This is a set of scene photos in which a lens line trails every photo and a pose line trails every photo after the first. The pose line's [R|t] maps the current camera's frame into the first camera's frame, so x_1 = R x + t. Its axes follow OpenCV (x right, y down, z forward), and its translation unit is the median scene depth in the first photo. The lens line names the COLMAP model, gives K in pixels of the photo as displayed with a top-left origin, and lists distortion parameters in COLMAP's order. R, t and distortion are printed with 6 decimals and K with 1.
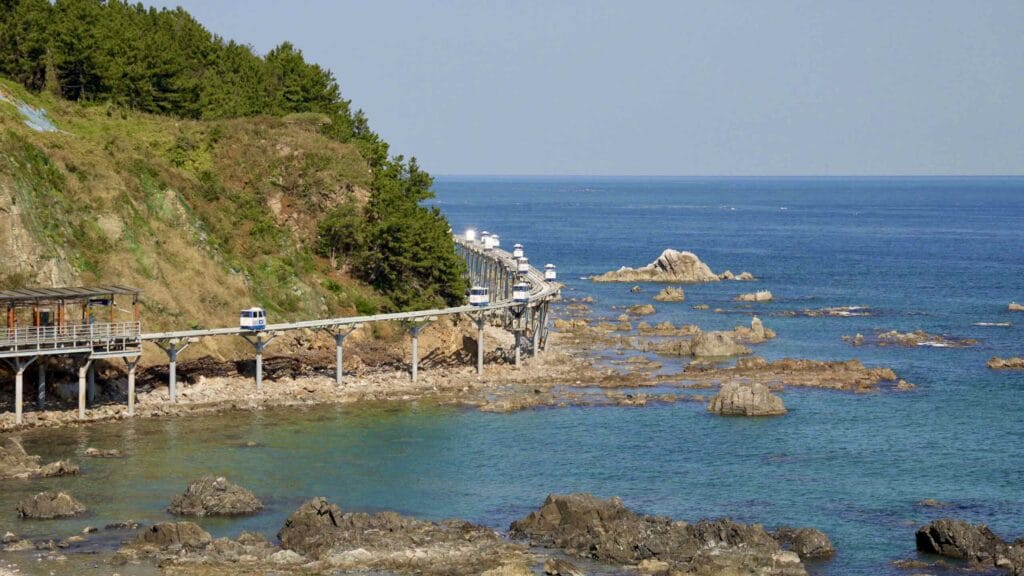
lens RADIAL K [[3420.6, 0, 512.0], [0, 3420.6, 288.0], [0, 0, 1]] dist [1.044976, 0.618566]
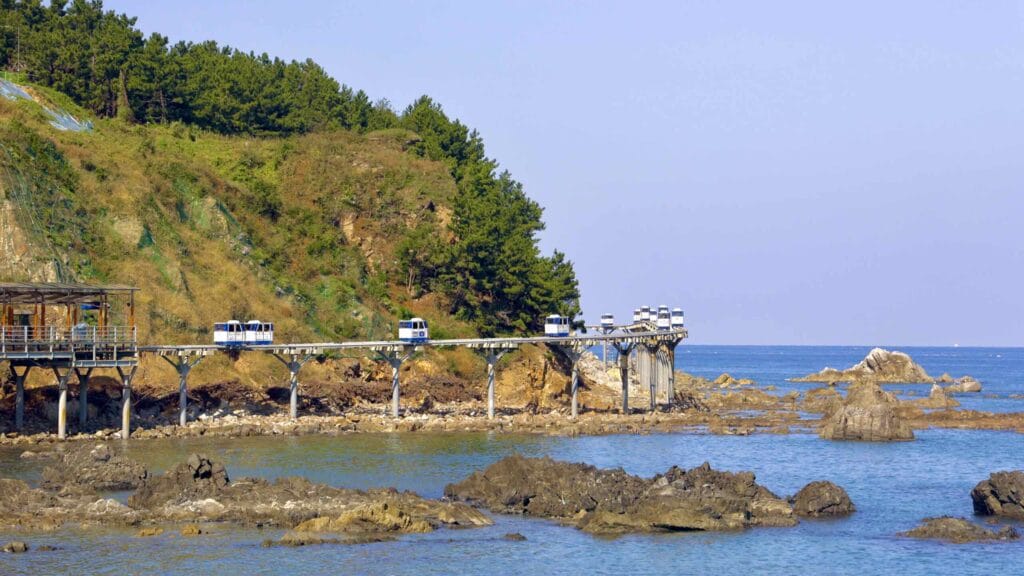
lens RADIAL K [[3420.6, 0, 512.0], [0, 3420.6, 288.0], [0, 0, 1]] dist [1.044976, 0.618566]
pose [[0.996308, -0.002306, -0.085819, 0.052799], [-0.002411, 0.998493, -0.054821, 0.043429], [0.085816, 0.054826, 0.994801, 0.155188]]
